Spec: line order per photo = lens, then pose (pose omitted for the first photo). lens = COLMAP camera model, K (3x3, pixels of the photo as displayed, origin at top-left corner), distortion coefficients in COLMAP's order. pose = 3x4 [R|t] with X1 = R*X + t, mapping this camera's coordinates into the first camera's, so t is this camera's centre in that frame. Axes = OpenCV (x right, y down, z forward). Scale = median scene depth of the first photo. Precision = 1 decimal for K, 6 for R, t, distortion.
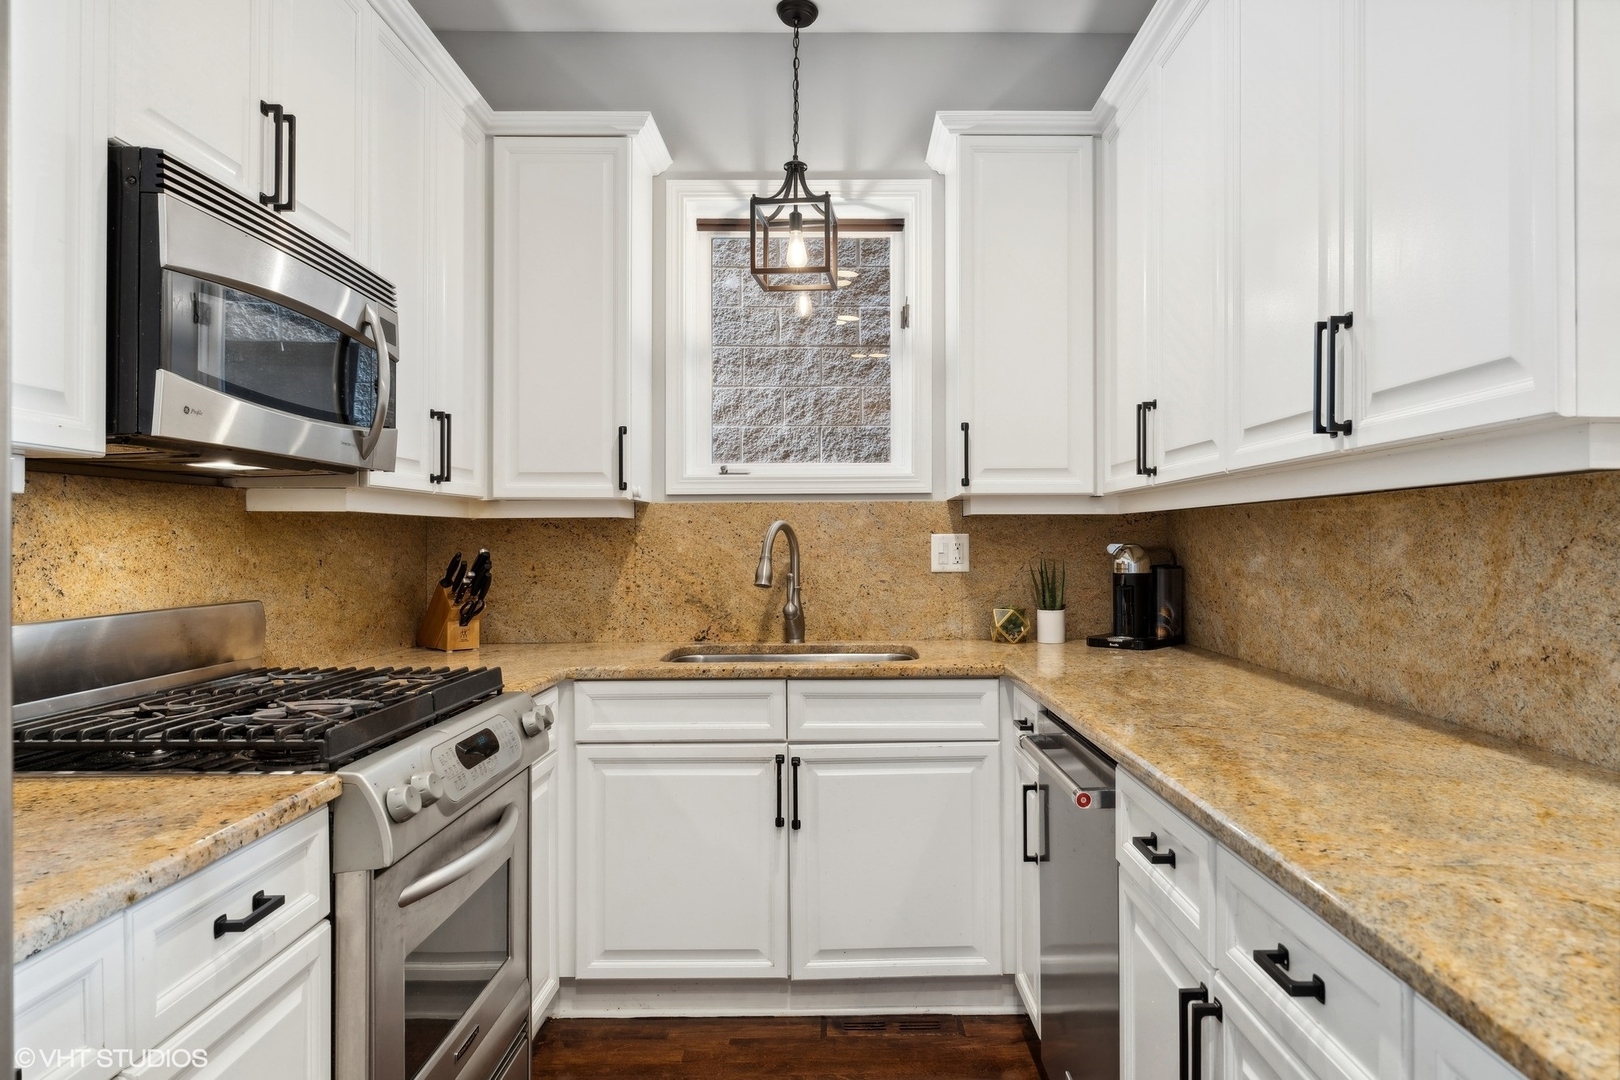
lens RADIAL K [[969.8, 0, 814.3], [0, 969.8, 526.4], [0, 0, 1]] dist [-0.014183, 0.001120]
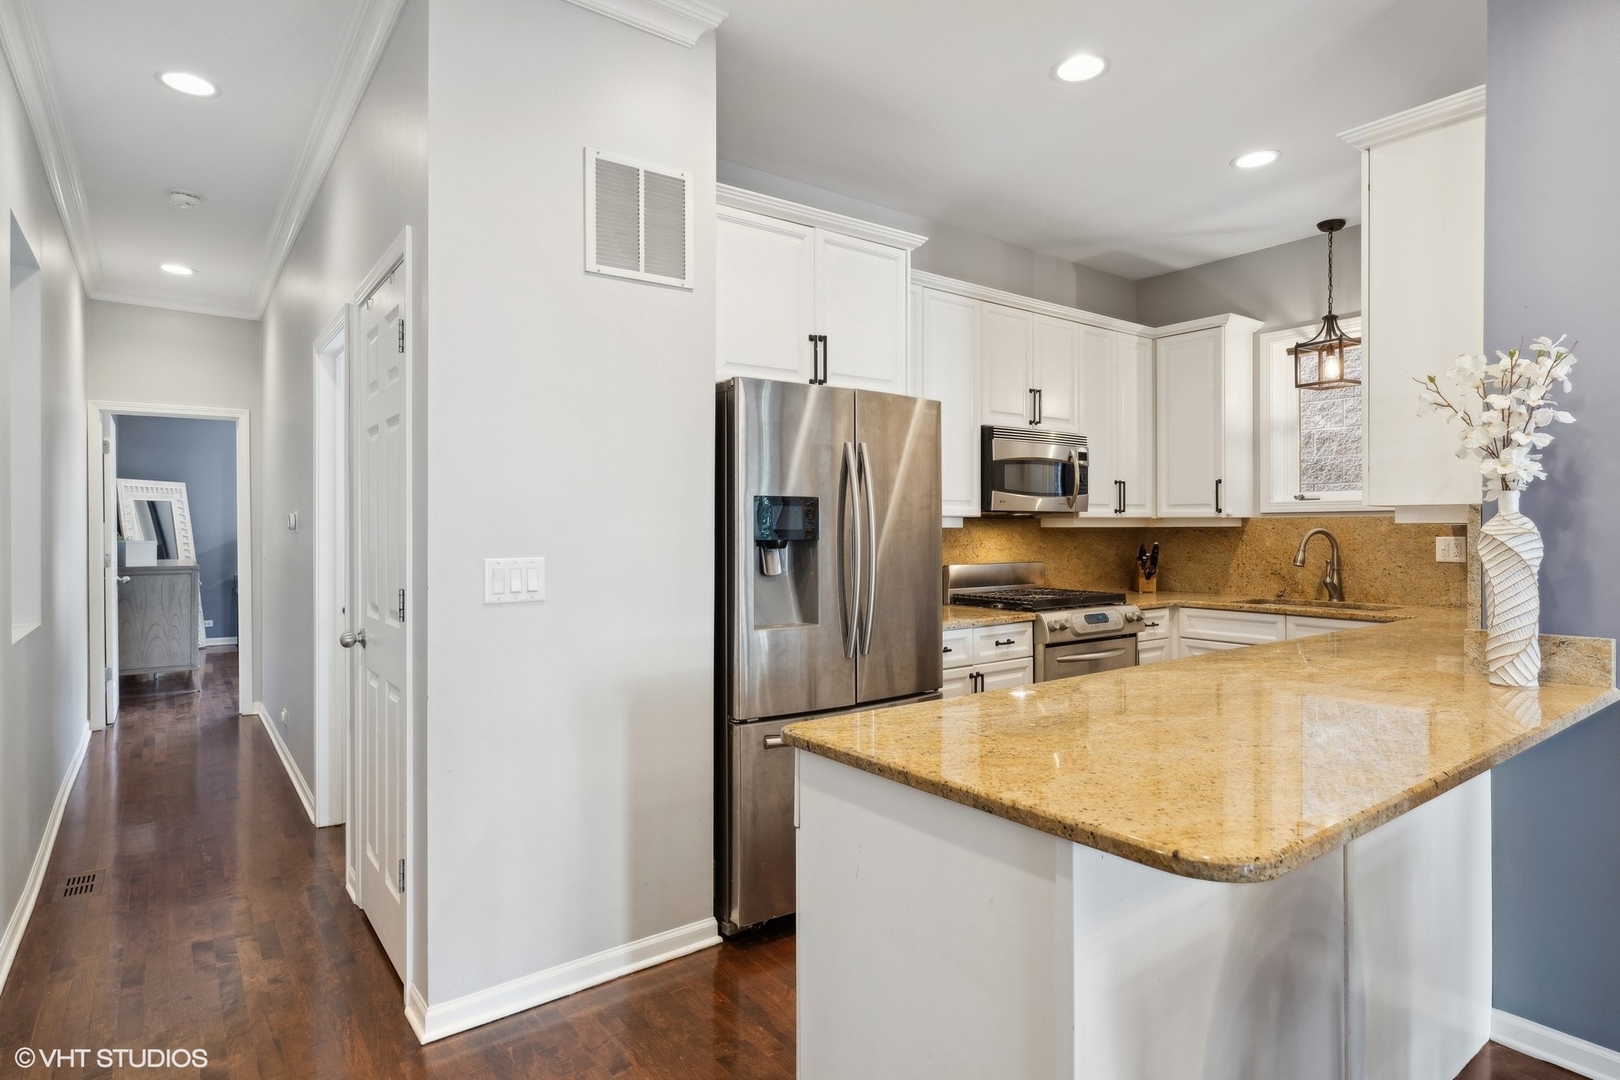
lens RADIAL K [[885.6, 0, 857.1], [0, 885.6, 574.7], [0, 0, 1]] dist [-0.004272, -0.000966]
pose [[0.638639, 0.044390, -0.768225, 0.716267], [0.009355, 0.997813, 0.065432, -0.037885], [0.769450, -0.048974, 0.636827, -0.690391]]
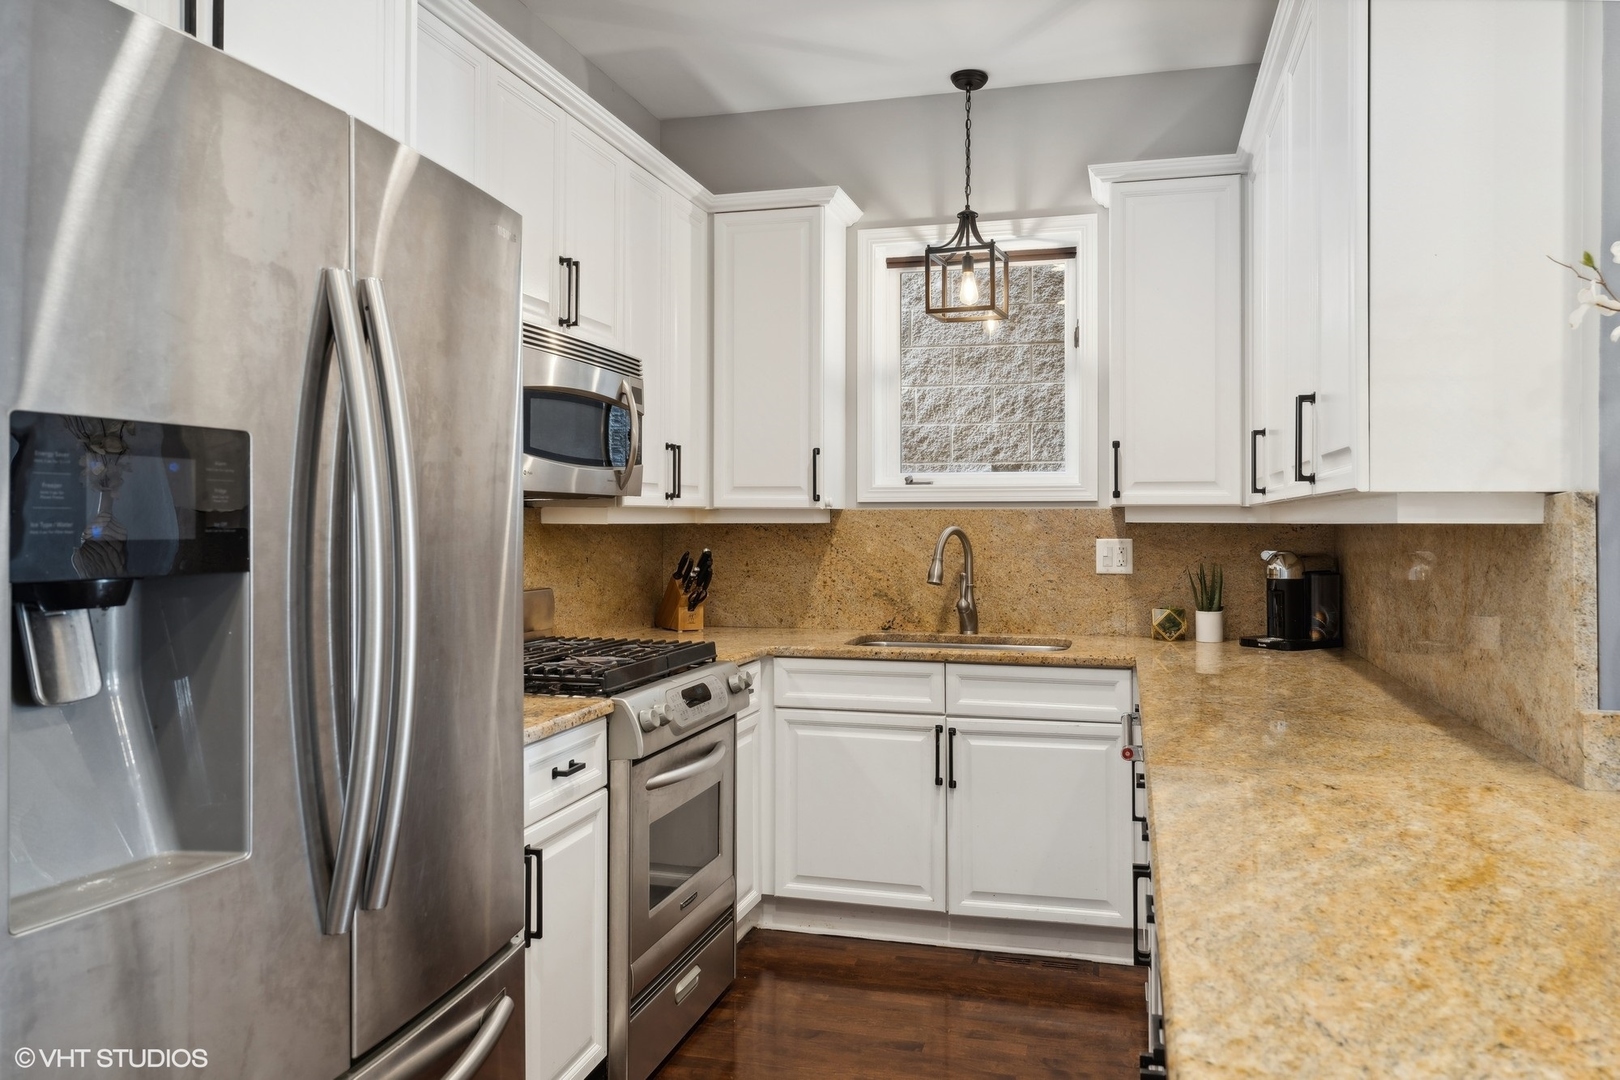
lens RADIAL K [[1143.7, 0, 801.5], [0, 1143.7, 531.8], [0, 0, 1]] dist [-0.030718, -0.003095]
pose [[0.966433, 0.010238, -0.256714, 0.152456], [-0.003891, 0.999674, 0.025222, -0.036617], [0.256889, -0.023376, 0.966158, -0.383605]]
